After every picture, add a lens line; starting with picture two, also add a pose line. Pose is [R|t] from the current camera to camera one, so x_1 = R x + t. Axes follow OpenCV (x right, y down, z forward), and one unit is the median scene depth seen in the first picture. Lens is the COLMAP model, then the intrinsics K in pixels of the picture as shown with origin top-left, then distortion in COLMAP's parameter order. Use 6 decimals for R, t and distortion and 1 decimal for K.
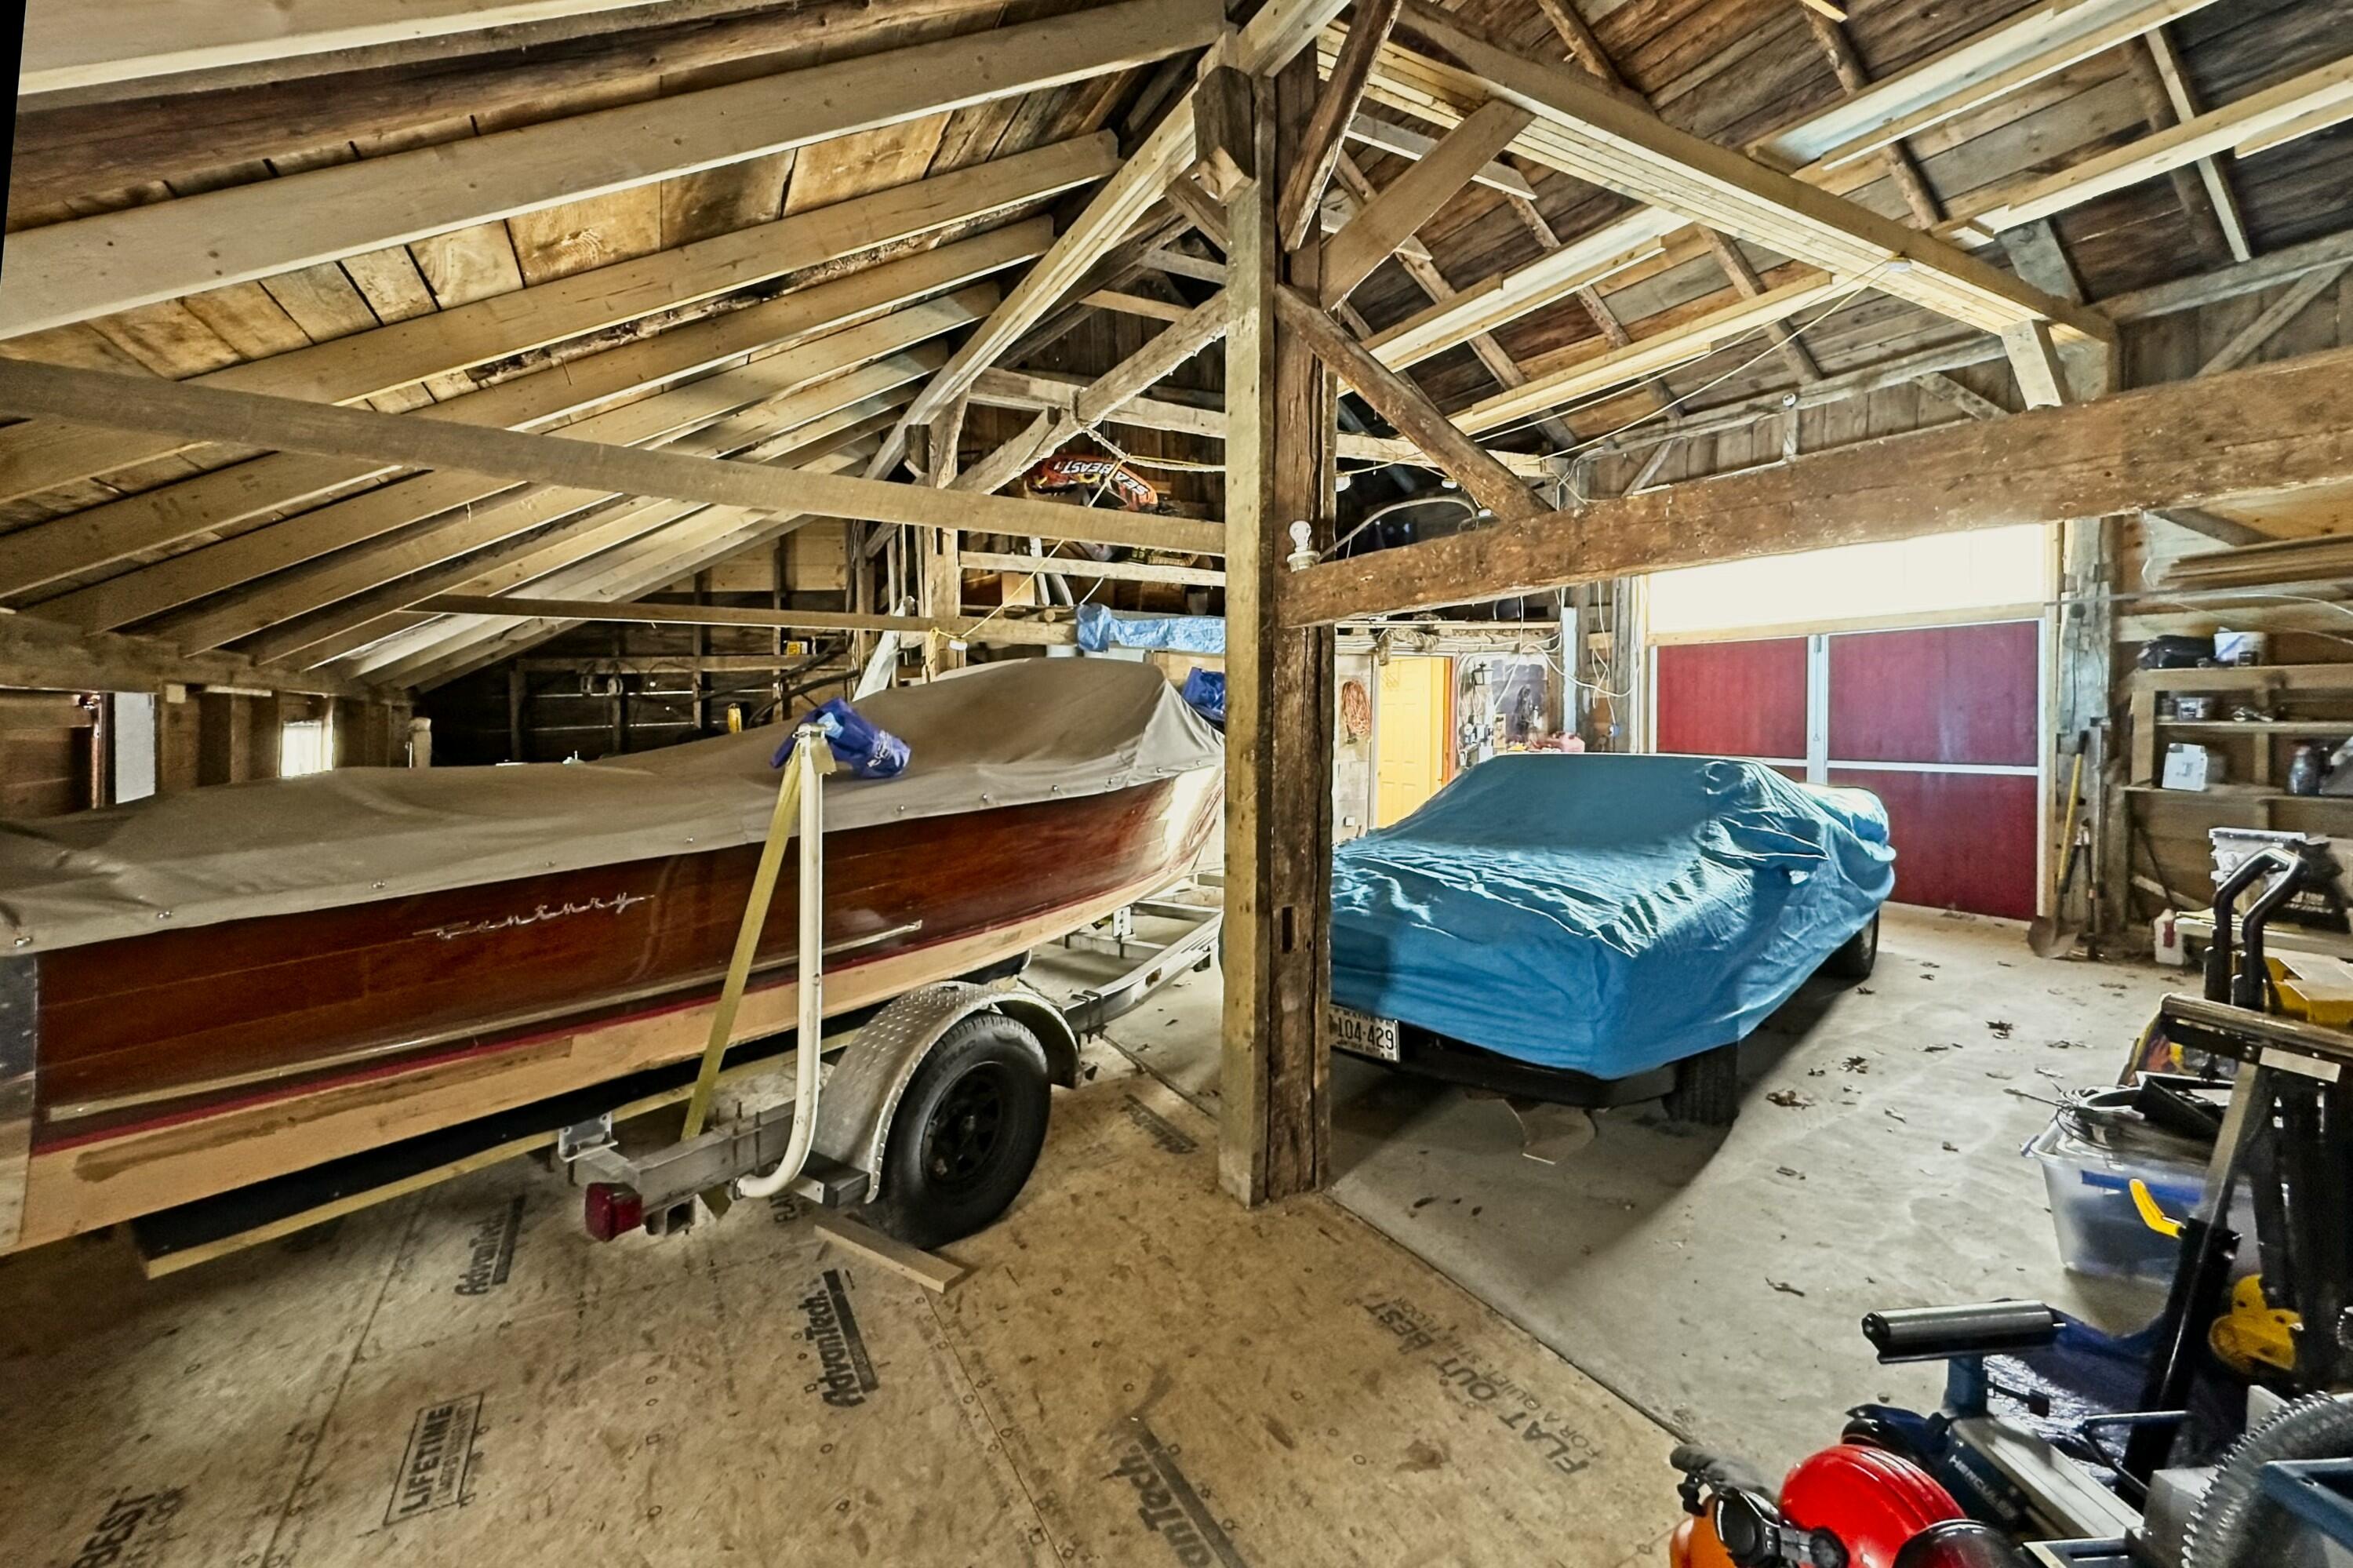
lens RADIAL K [[964.7, 0, 1124.9], [0, 964.7, 716.2], [0, 0, 1]] dist [0.001958, -0.000707]
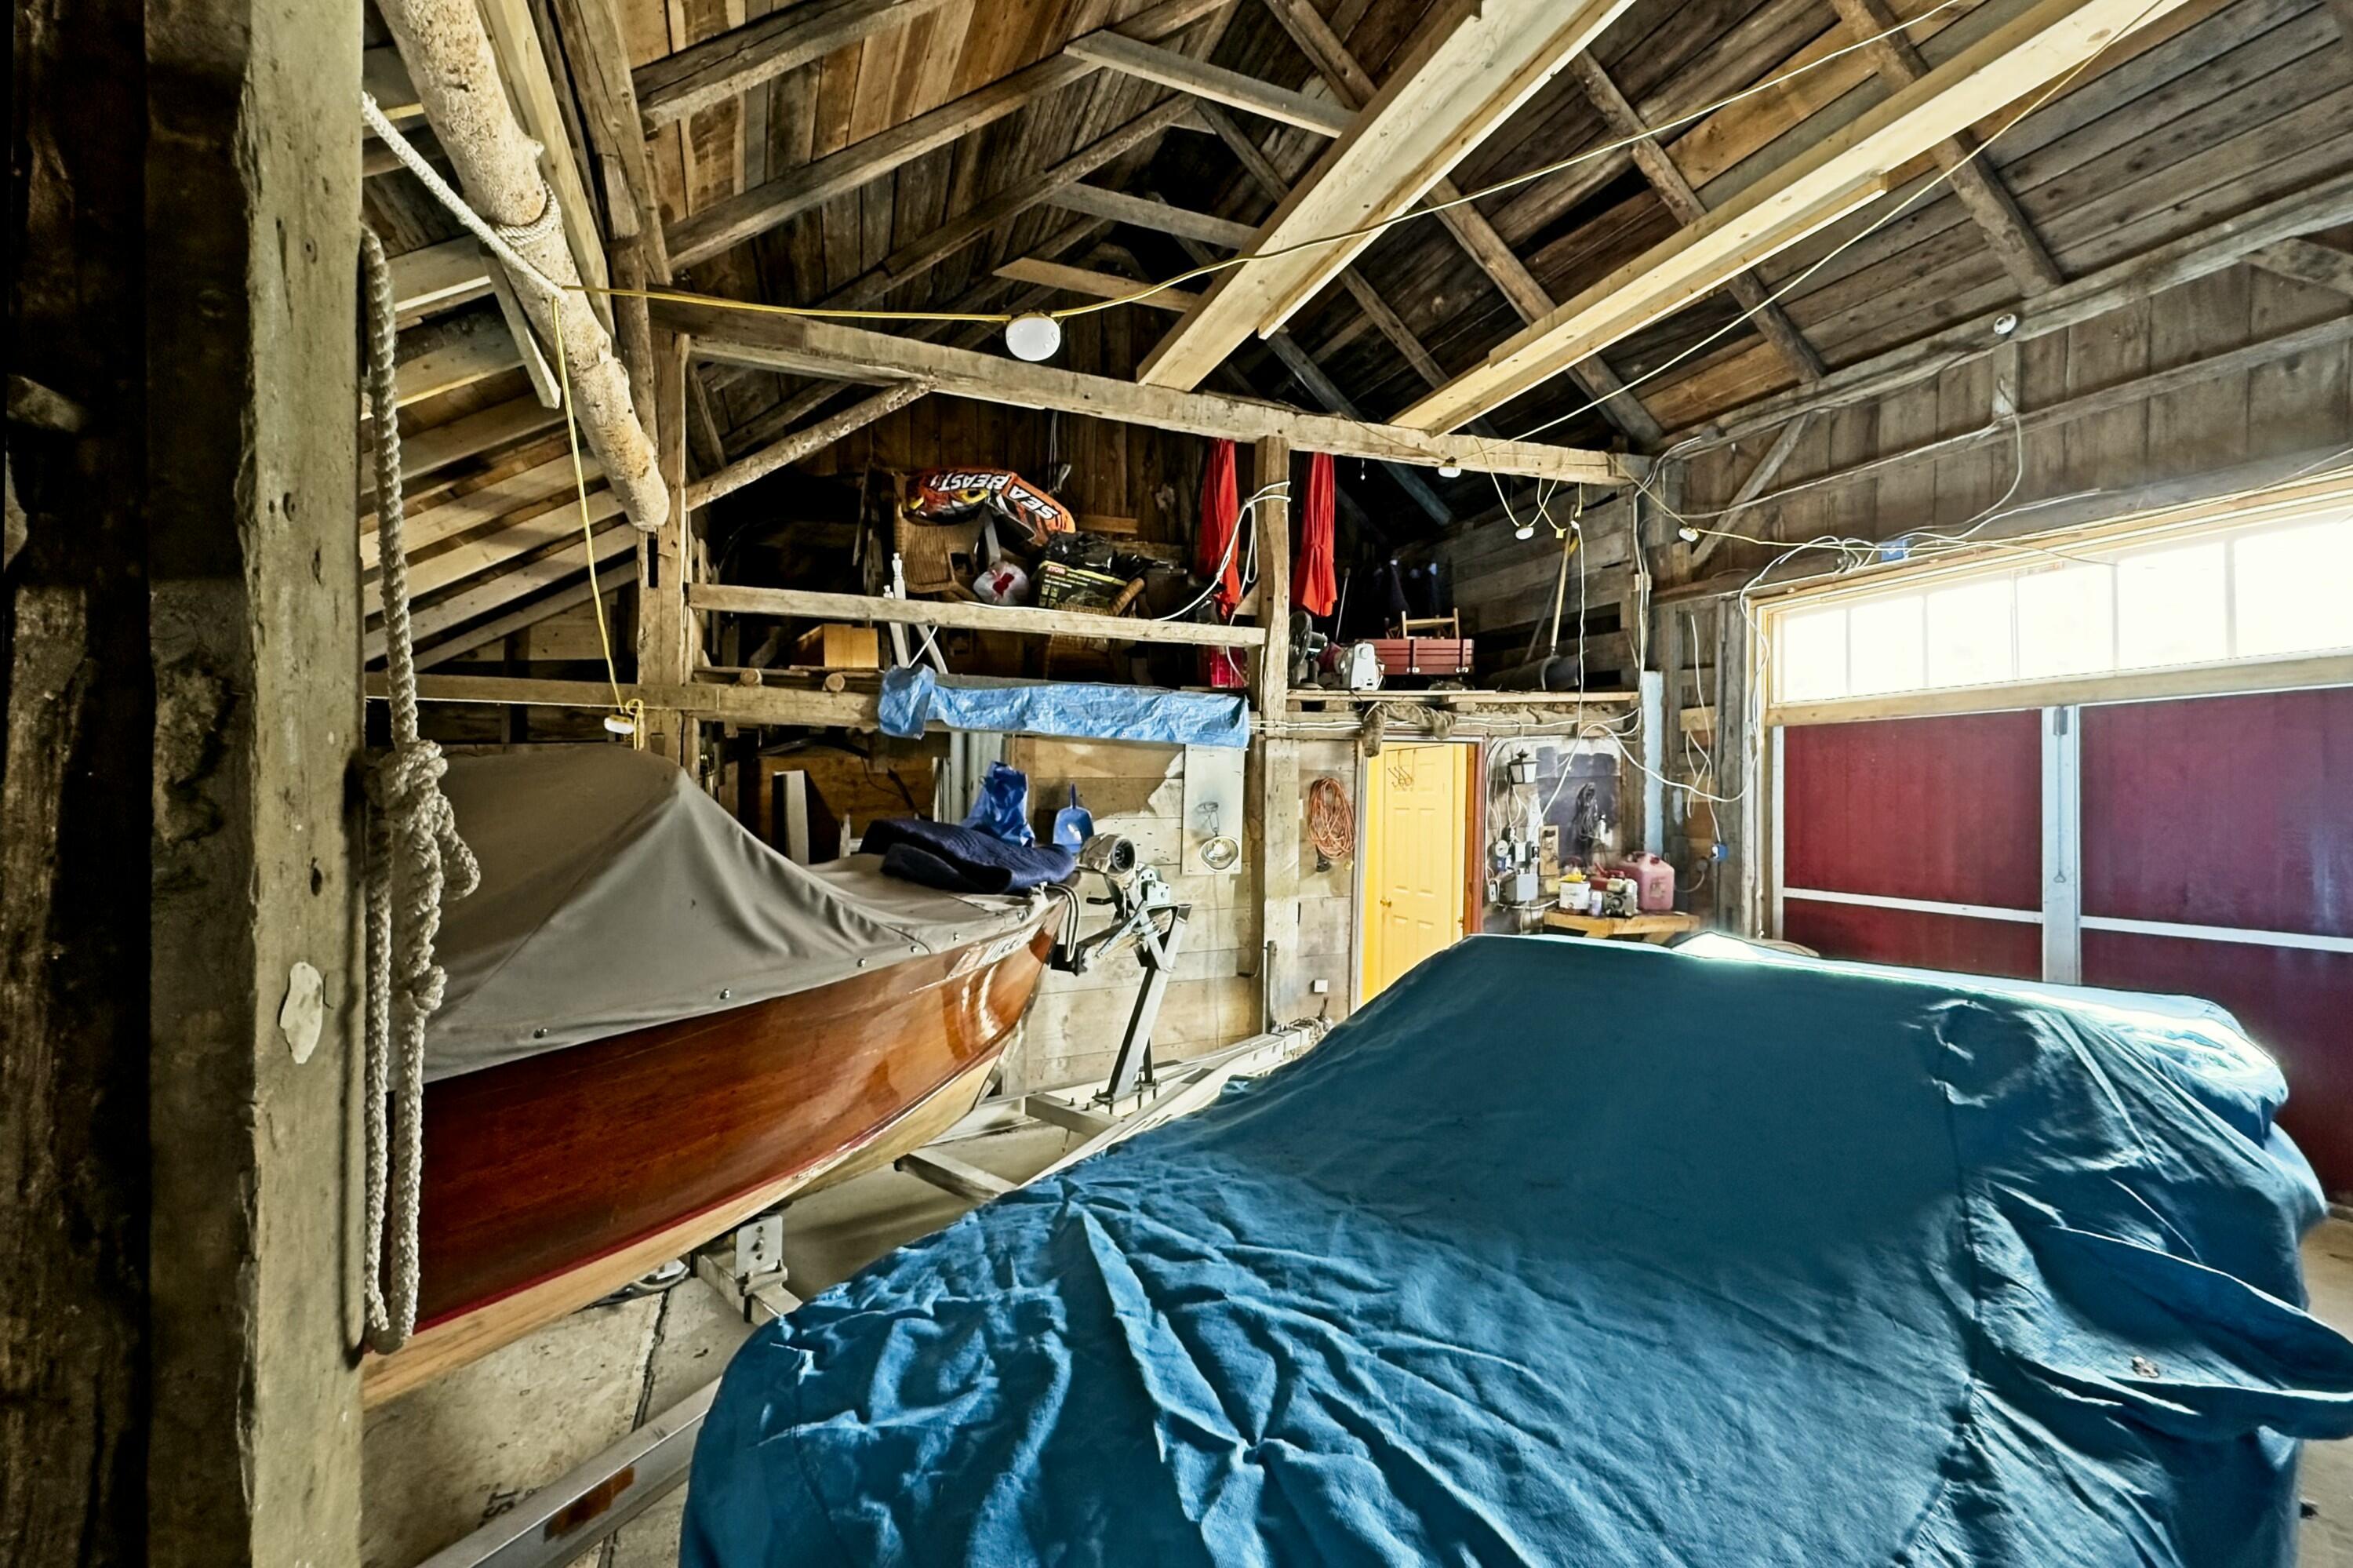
lens RADIAL K [[964.7, 0, 1186.3], [0, 964.7, 792.0], [0, 0, 1]] dist [0.001958, -0.000707]
pose [[0.999125, 0.000203, -0.041814, 0.169300], [-0.000608, 0.999953, -0.009668, -0.020681], [0.041810, 0.009685, 0.999079, 0.321396]]
